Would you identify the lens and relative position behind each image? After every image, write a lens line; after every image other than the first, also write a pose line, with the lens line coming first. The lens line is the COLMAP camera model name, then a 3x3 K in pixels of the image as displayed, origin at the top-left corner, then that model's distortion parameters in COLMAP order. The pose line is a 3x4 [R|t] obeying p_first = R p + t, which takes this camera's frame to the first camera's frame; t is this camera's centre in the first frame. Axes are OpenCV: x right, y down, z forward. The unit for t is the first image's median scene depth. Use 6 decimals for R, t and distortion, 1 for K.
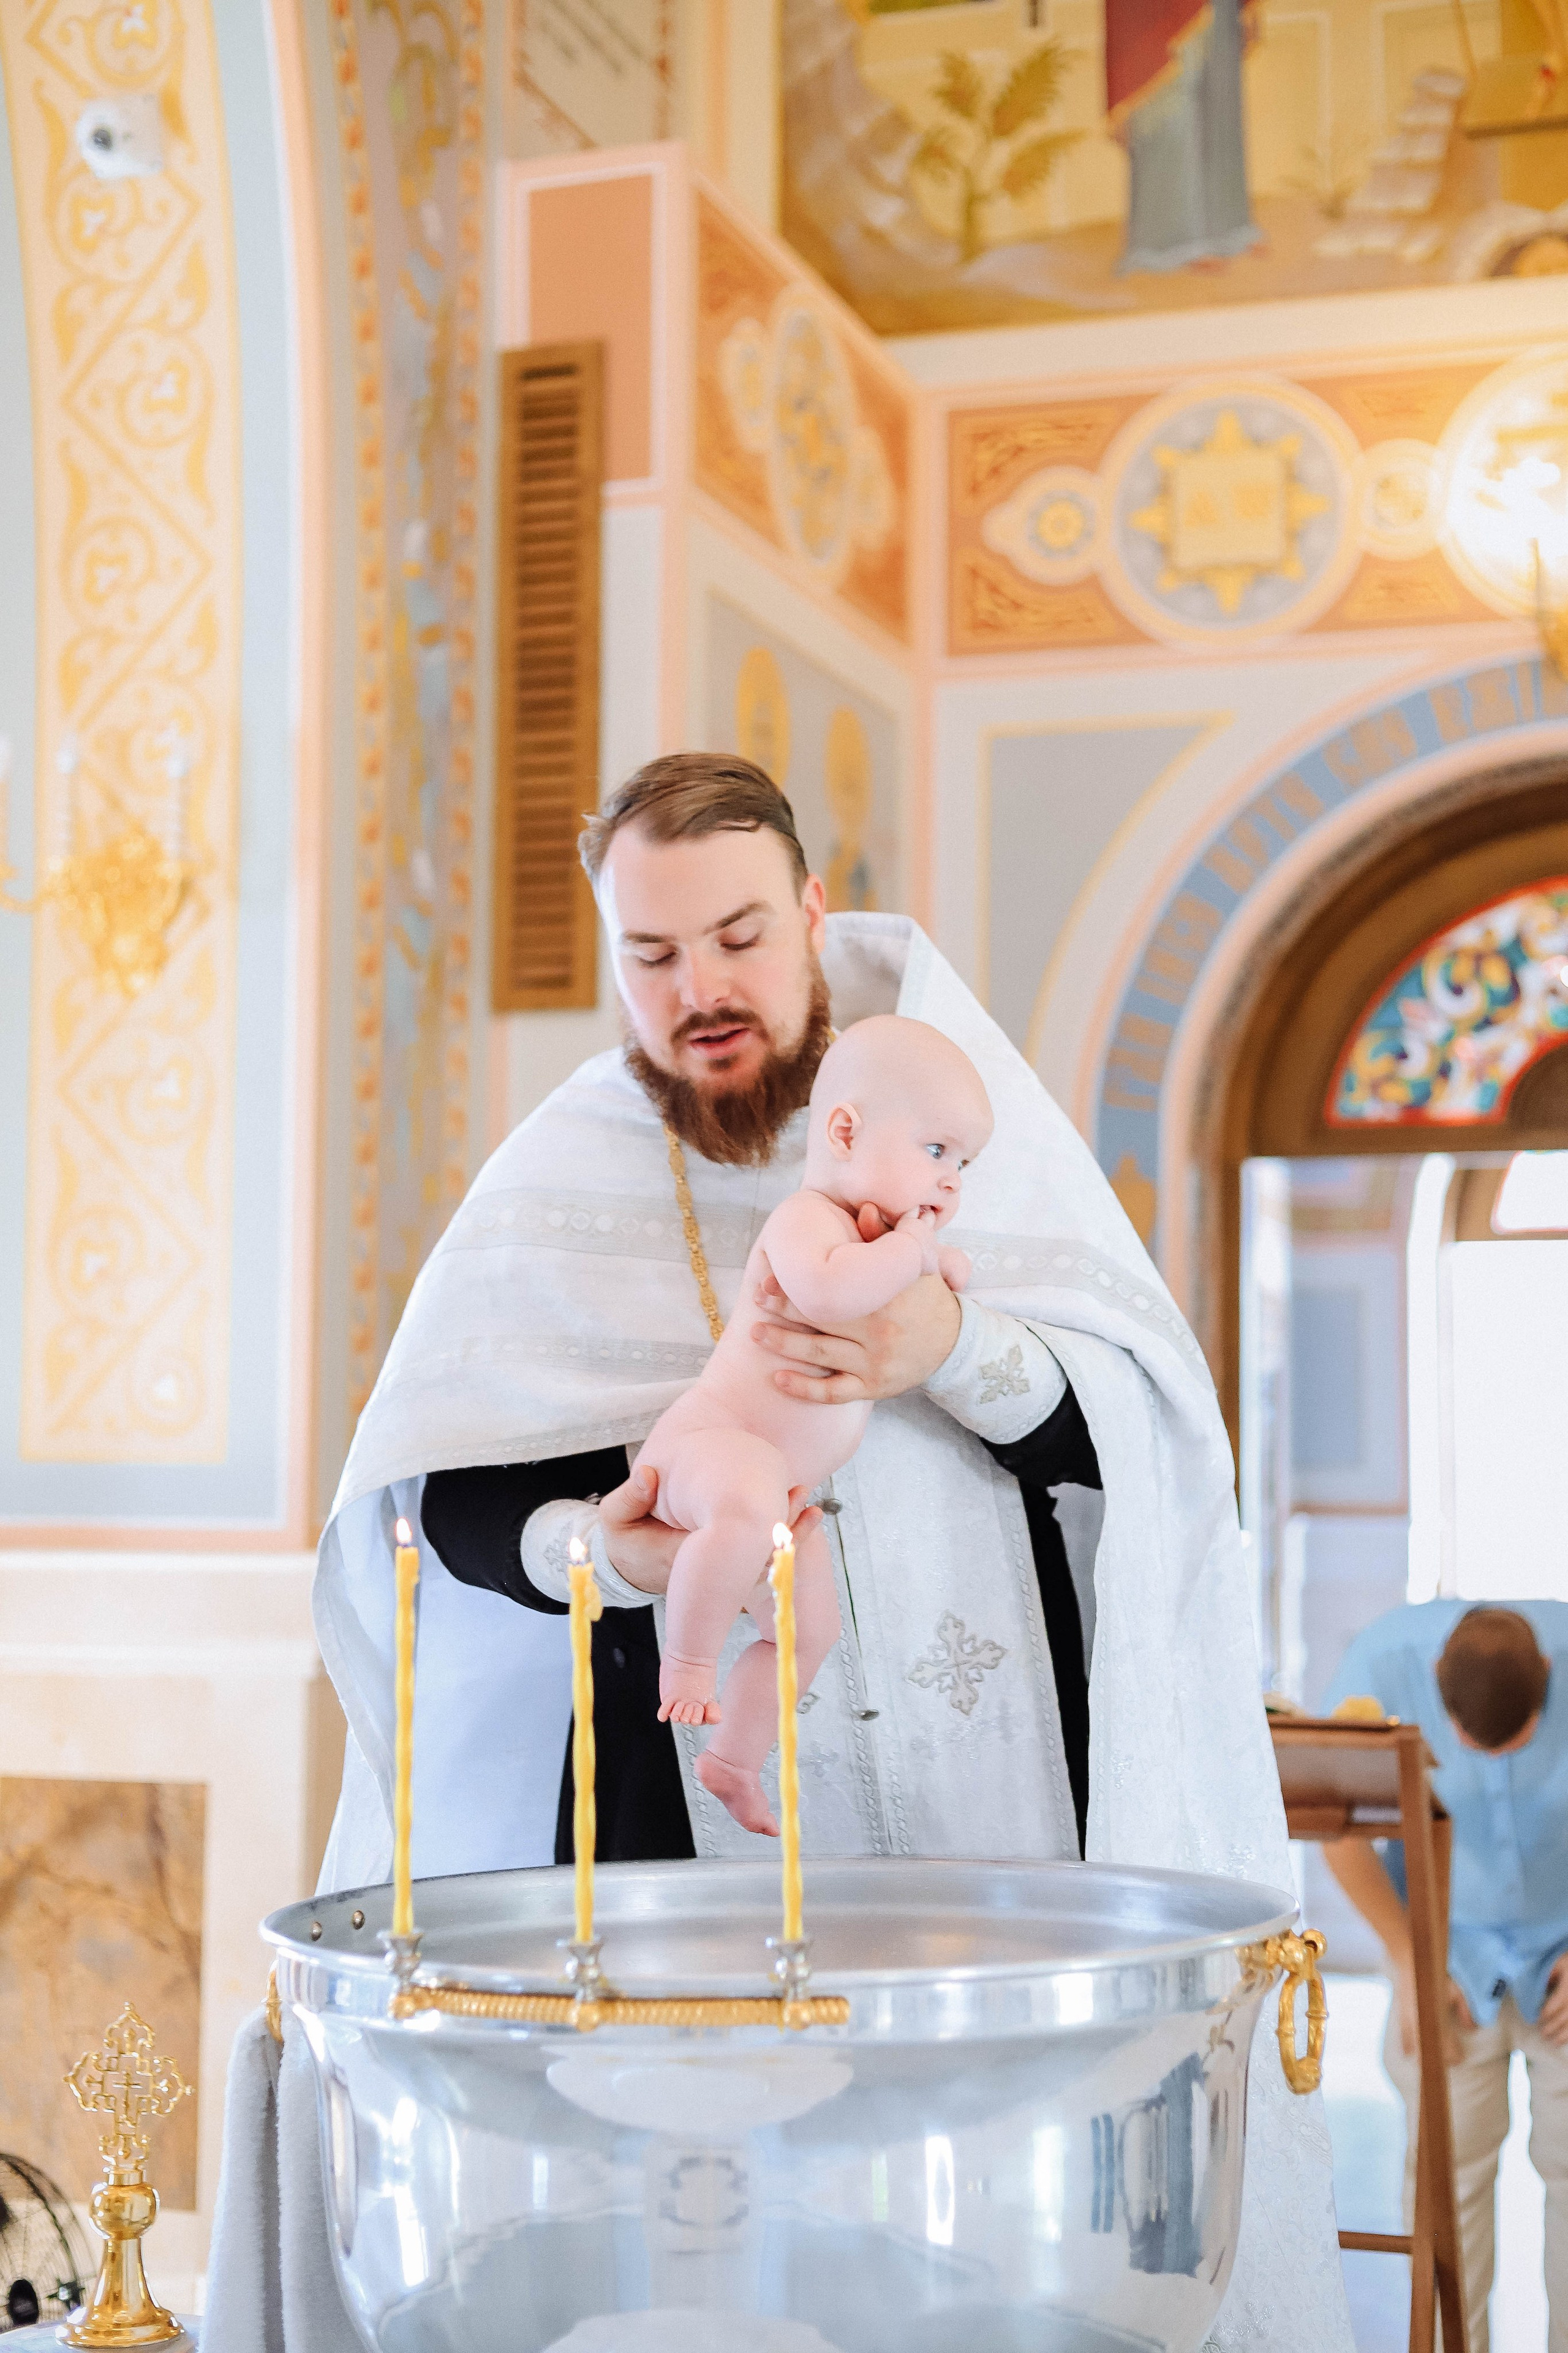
lens RADIAL K [[3482.9, 0, 883.5], [0, 3482.9, 1184.2], [0, 0, 1]] dist [0.024434, 0.017008]
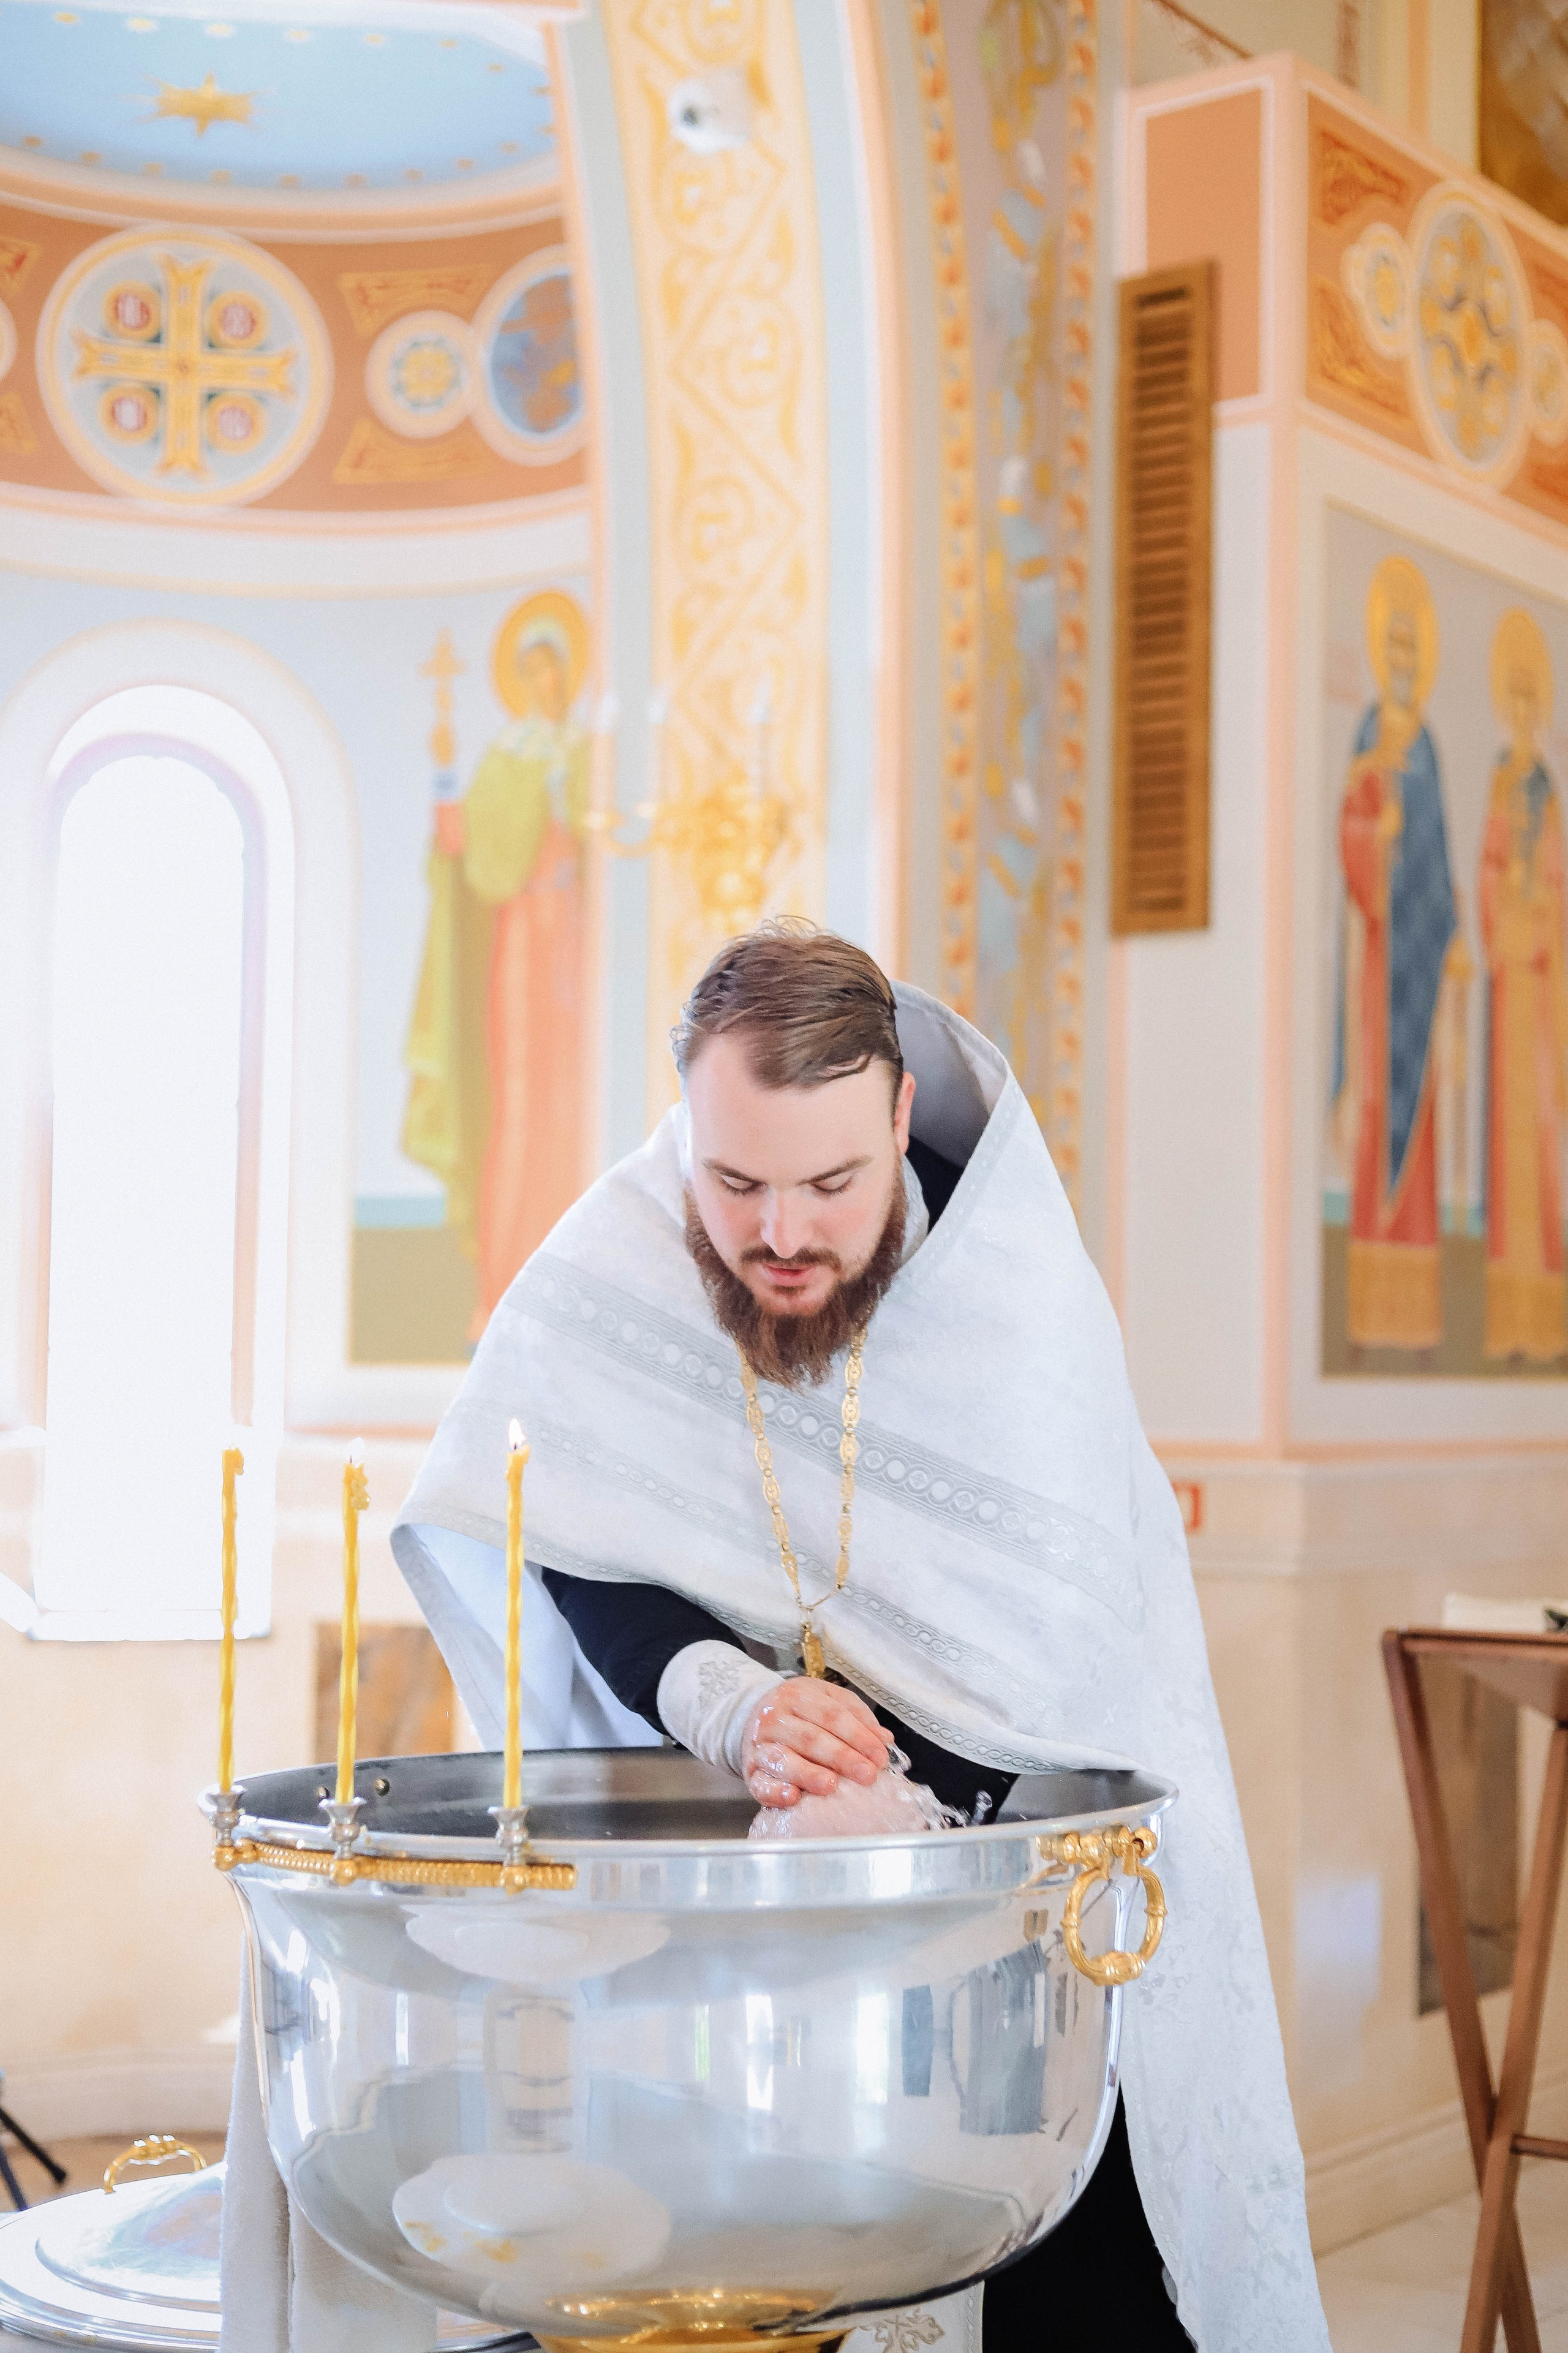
lens RADIAL K [[3512.7, 0, 840.0], [0, 3512.7, 1178.9], [0, 0, 1]] dist [0.024629, 0.041358]
pose [[0.957096, -0.013672, -0.289449, 0.107500], [0.019834, 0.999635, 0.018367, 0.001130], [0.289092, -0.023320, 0.957017, -0.004997]]
